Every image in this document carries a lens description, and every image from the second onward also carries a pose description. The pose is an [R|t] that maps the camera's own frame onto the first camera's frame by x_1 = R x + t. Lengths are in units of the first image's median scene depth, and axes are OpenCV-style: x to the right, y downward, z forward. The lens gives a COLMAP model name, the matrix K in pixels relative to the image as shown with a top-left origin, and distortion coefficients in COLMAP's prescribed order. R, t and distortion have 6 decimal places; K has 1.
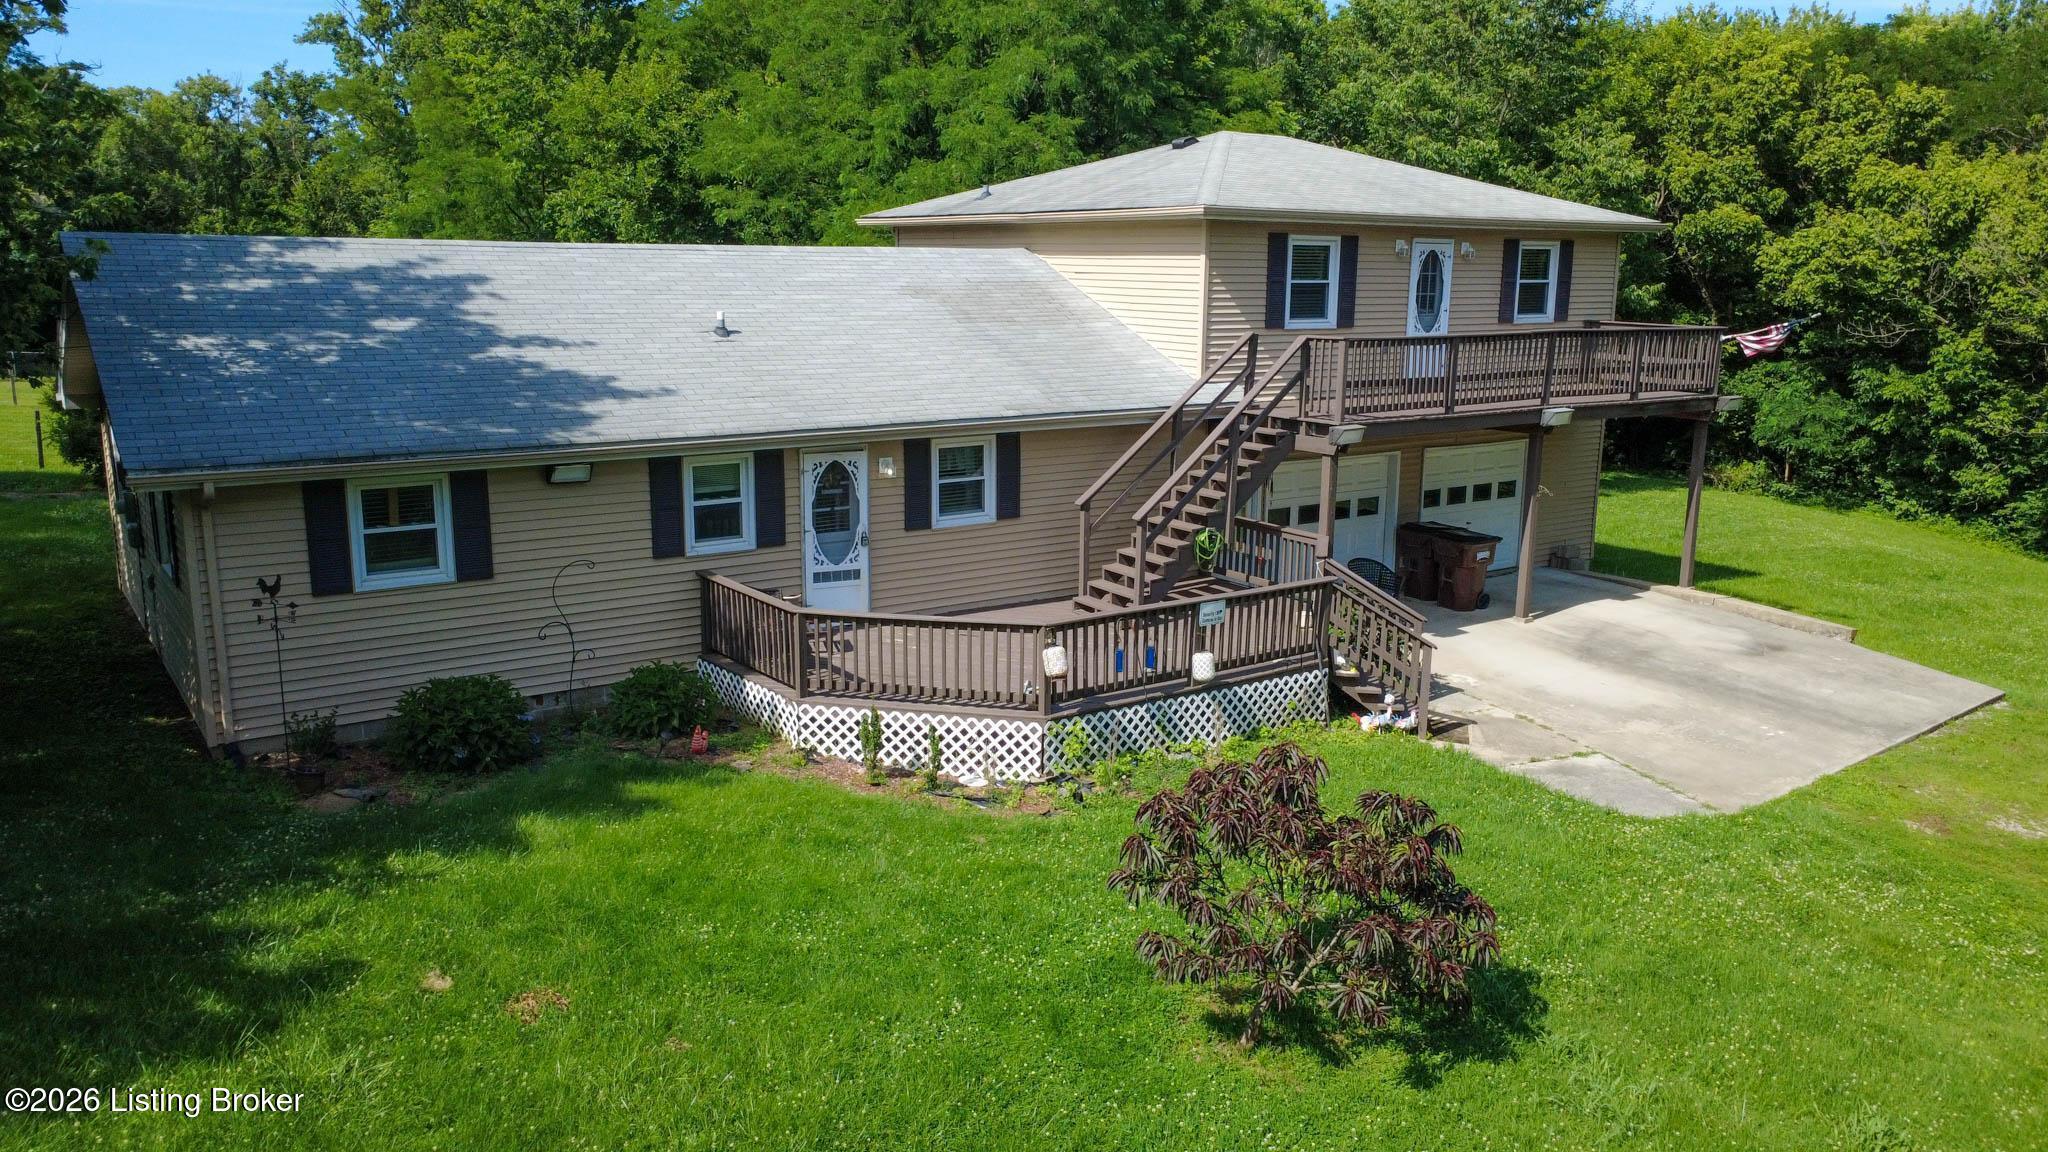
lens RADIAL K [[1497.1, 0, 1025.3], [0, 1497.1, 578.4], [0, 0, 1]] dist [0.002599, 0.001715]
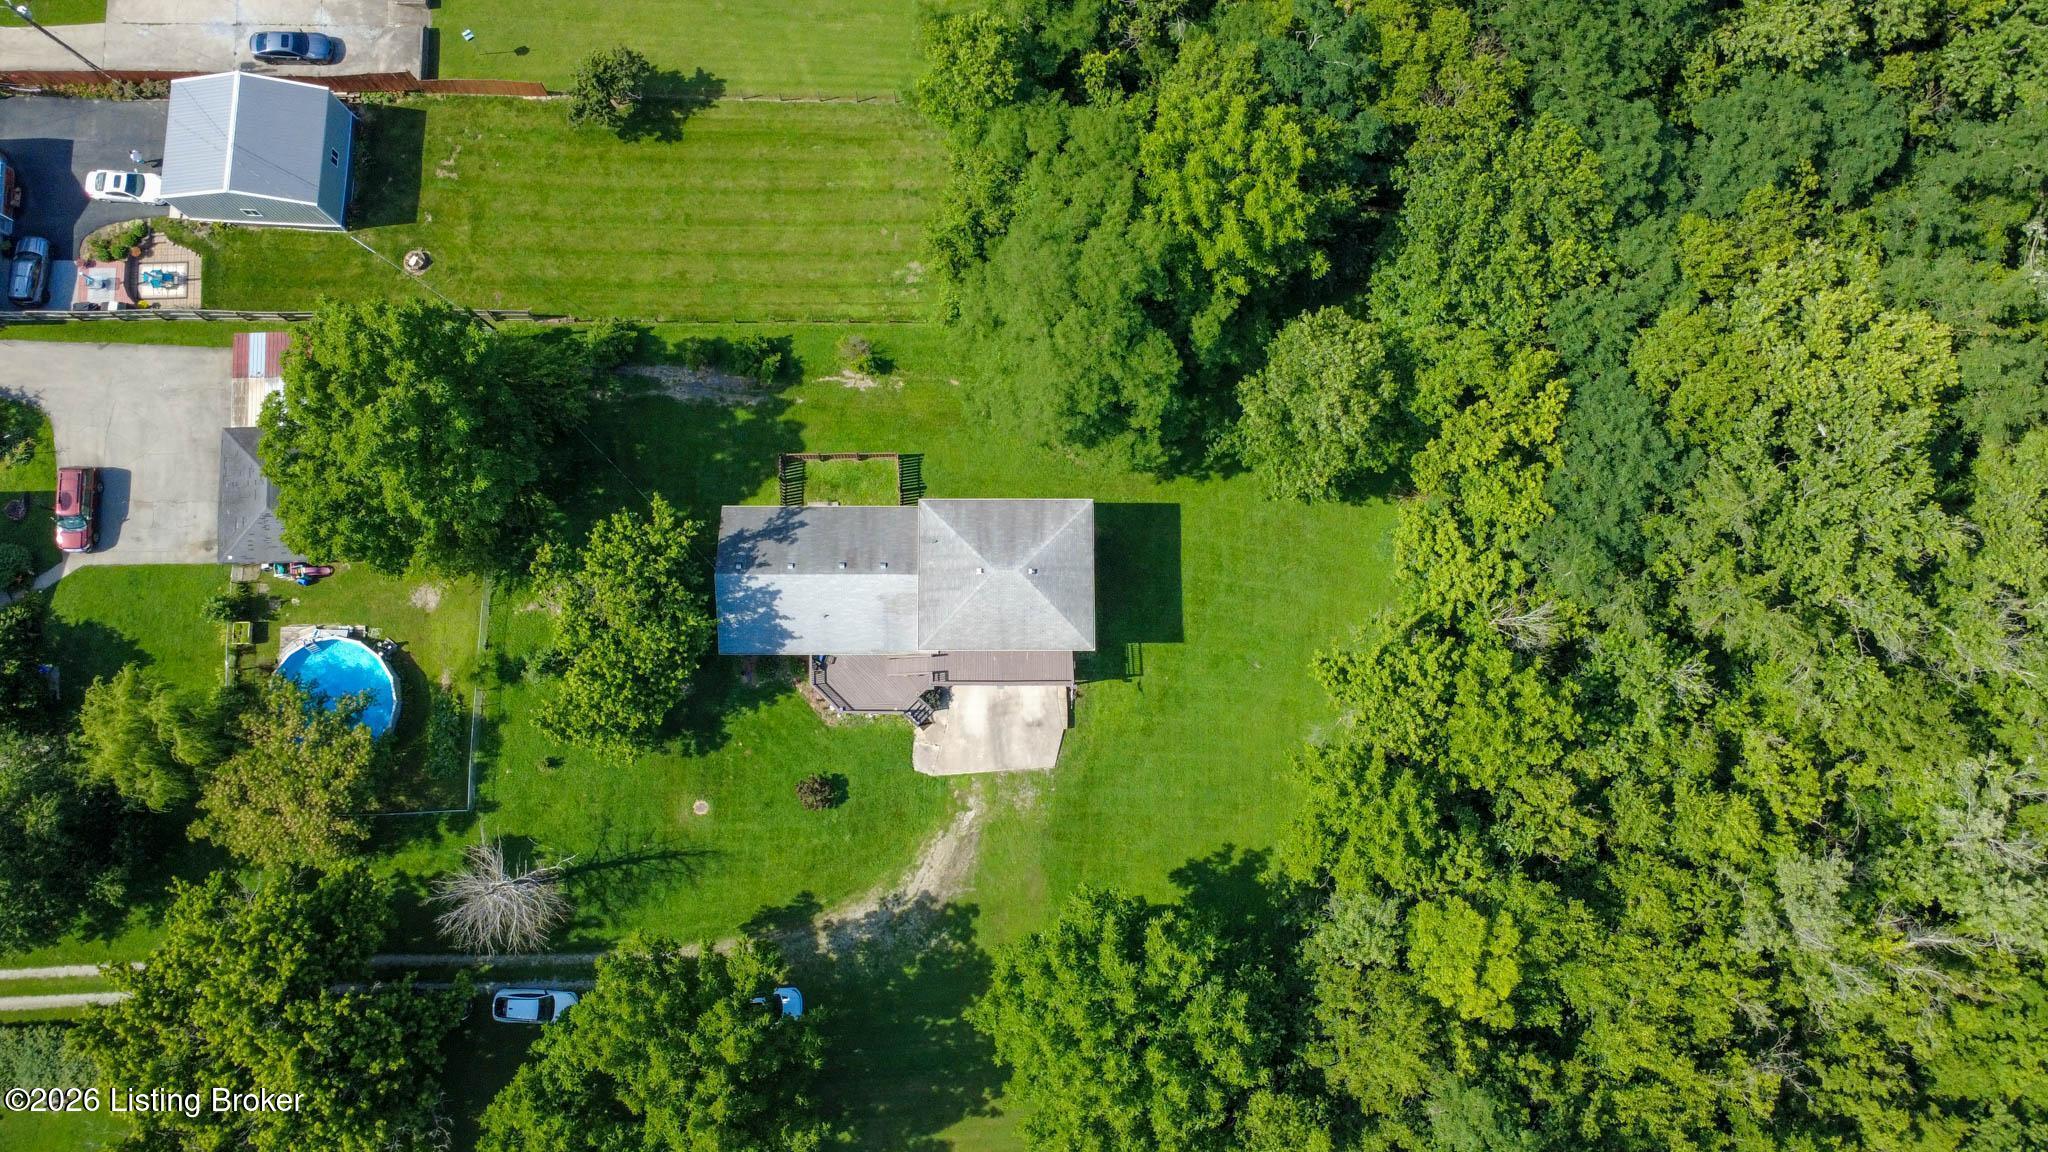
lens RADIAL K [[1472.6, 0, 1021.6], [0, 1472.6, 582.7], [0, 0, 1]] dist [0.003506, -0.000280]
pose [[0.813972, 0.576754, -0.069314, 0.631461], [-0.131331, 0.298940, 0.945192, -5.098893], [0.565863, -0.760257, 0.319074, -0.122579]]
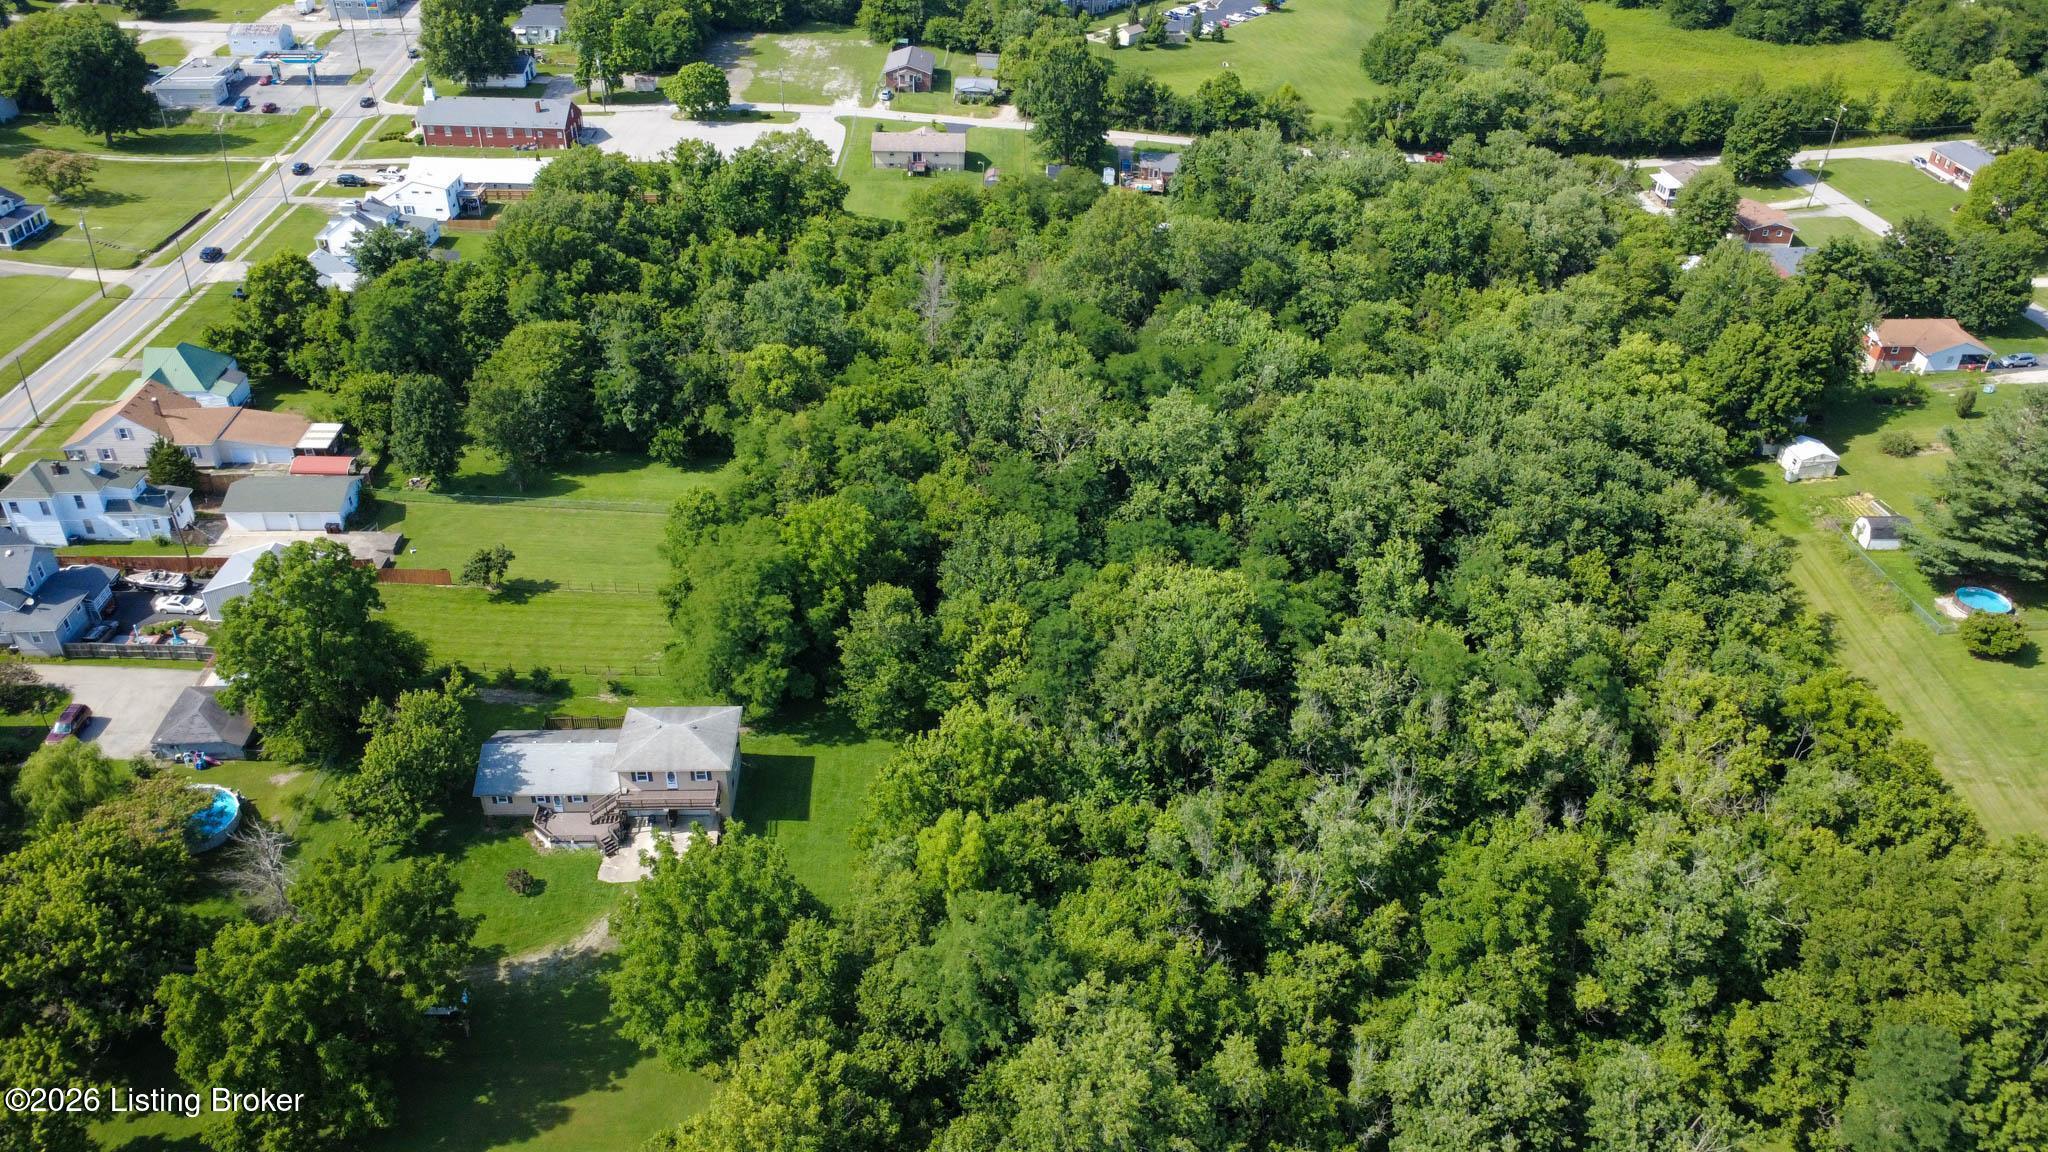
lens RADIAL K [[1496.7, 0, 1024.0], [0, 1496.7, 576.0], [0, 0, 1]] dist [0.003257, 0.000466]
pose [[0.836199, 0.300715, -0.458630, 4.996753], [-0.123081, 0.917835, 0.377398, -4.246968], [0.534436, -0.259131, 0.804505, -3.561244]]
